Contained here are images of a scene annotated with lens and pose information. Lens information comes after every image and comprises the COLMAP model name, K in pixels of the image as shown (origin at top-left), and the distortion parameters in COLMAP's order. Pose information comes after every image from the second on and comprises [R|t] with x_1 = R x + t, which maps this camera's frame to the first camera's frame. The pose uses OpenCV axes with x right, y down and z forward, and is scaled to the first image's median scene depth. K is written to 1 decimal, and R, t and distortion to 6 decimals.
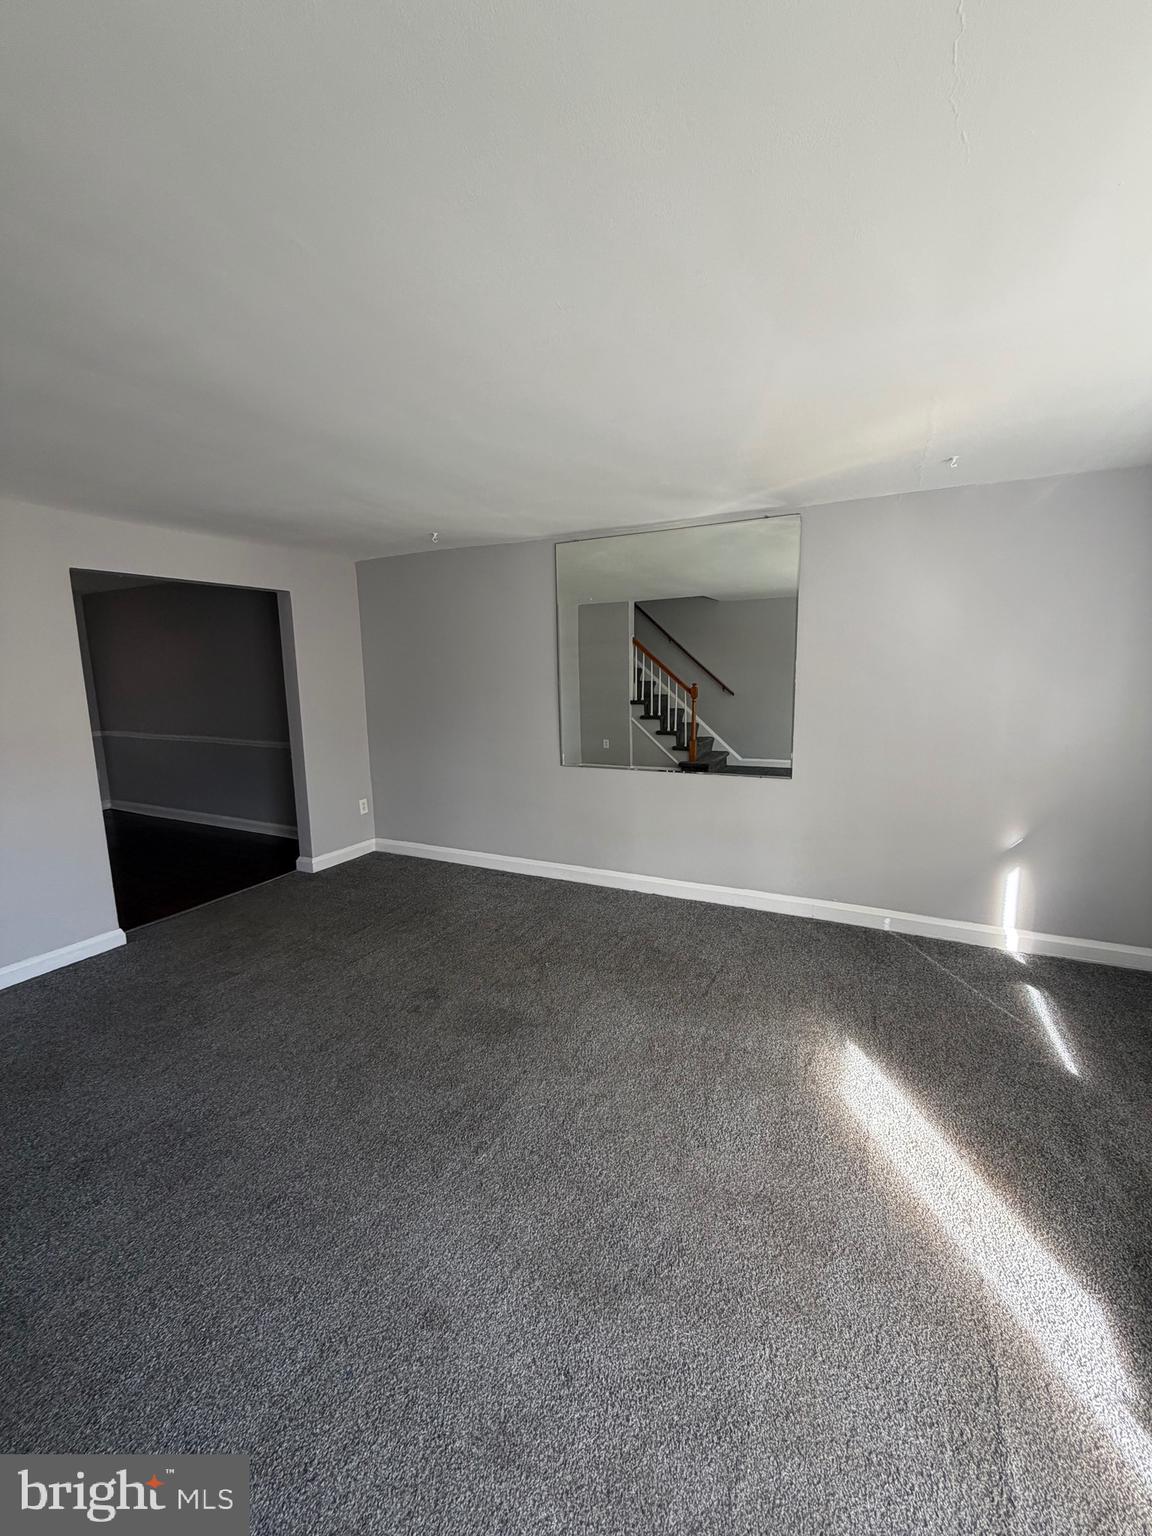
lens RADIAL K [[613.7, 0, 576.5], [0, 613.7, 765.3], [0, 0, 1]] dist [0.002318, -0.000833]
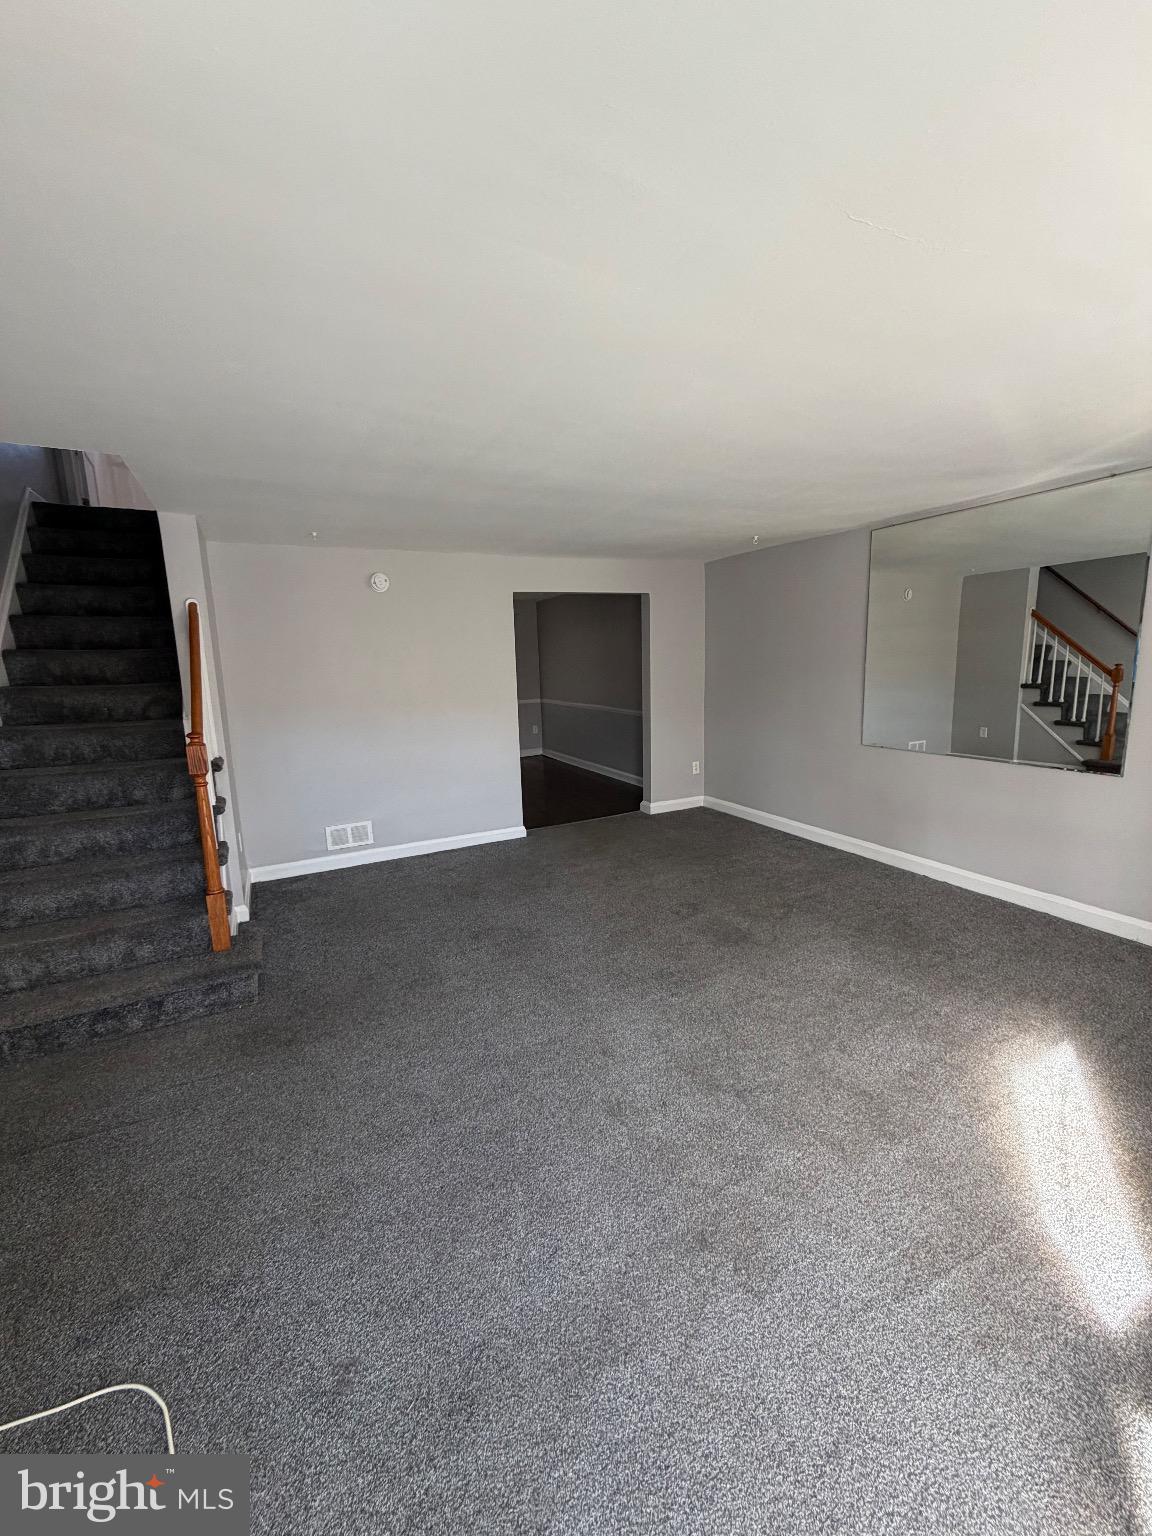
lens RADIAL K [[613.7, 0, 575.9], [0, 613.7, 764.6], [0, 0, 1]] dist [0.002318, -0.000833]
pose [[0.804179, 0.095693, -0.586633, 0.238553], [-0.076694, 0.995410, 0.057239, 0.014610], [0.589418, -0.001039, 0.807828, -0.156000]]
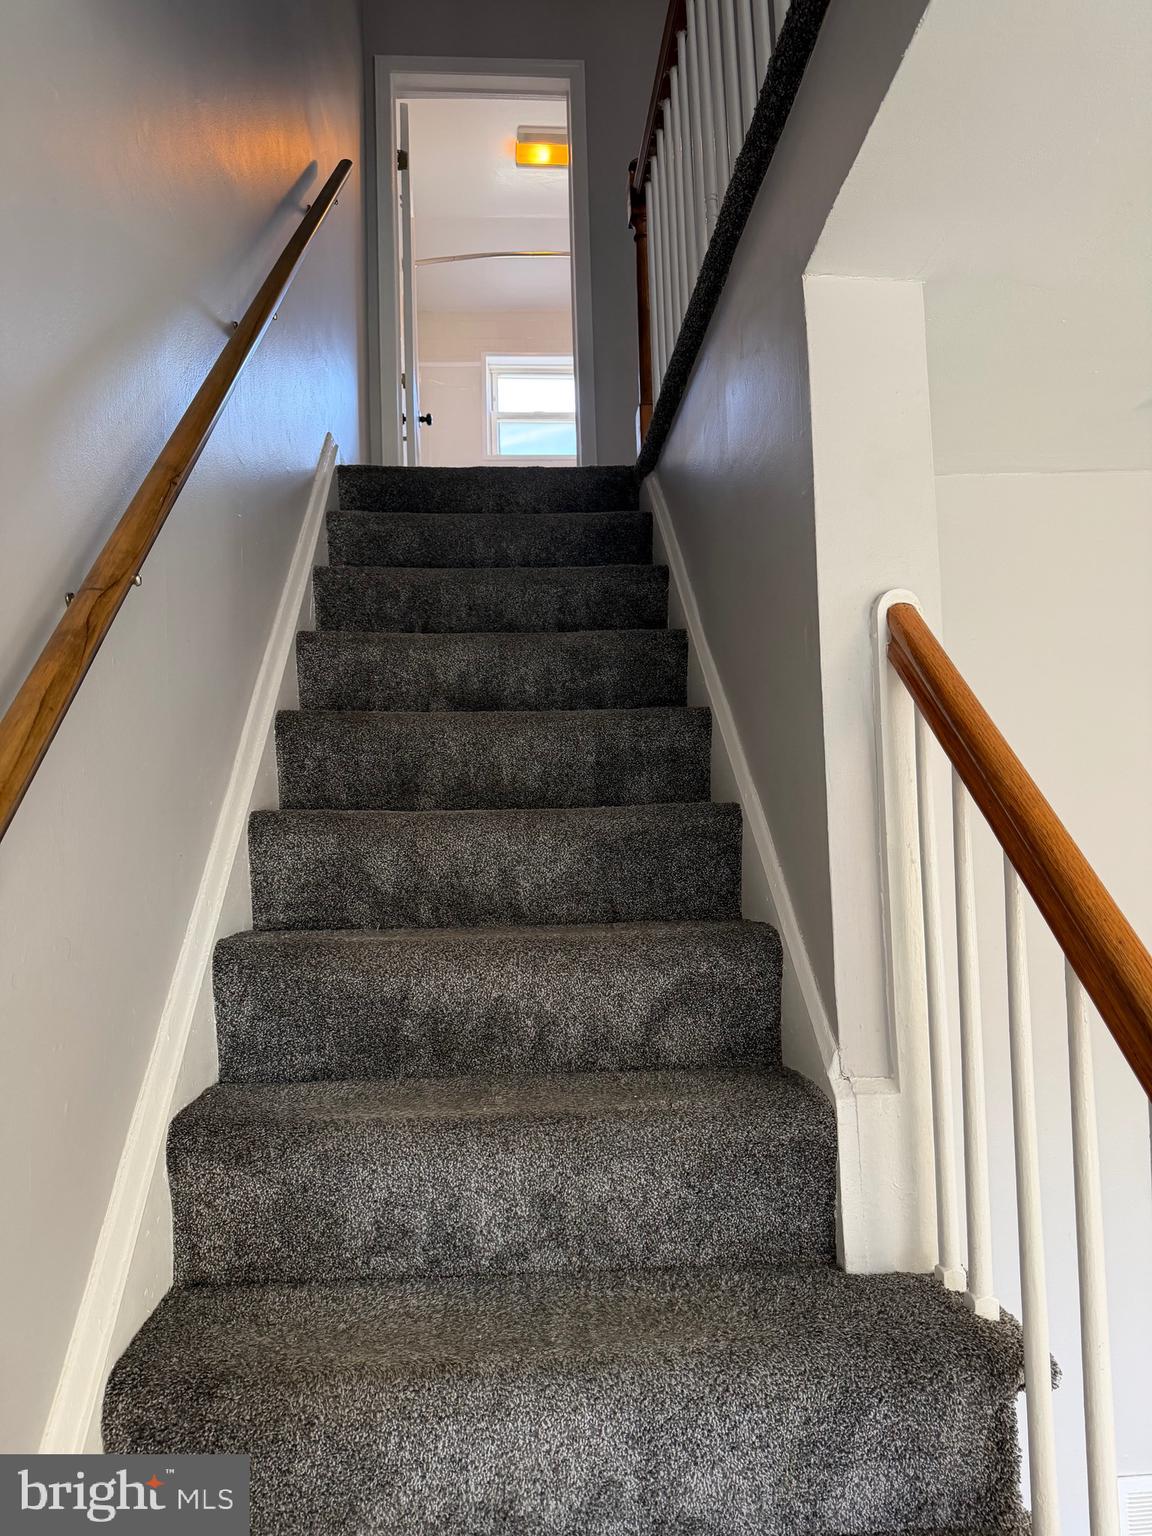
lens RADIAL K [[1082.9, 0, 582.5], [0, 1082.9, 757.8], [0, 0, 1]] dist [-0.004346, -0.026457]
pose [[0.505344, -0.085773, -0.858644, -0.527467], [-0.108380, 0.980859, -0.161767, 0.001837], [0.856085, 0.174808, 0.486376, -0.030055]]
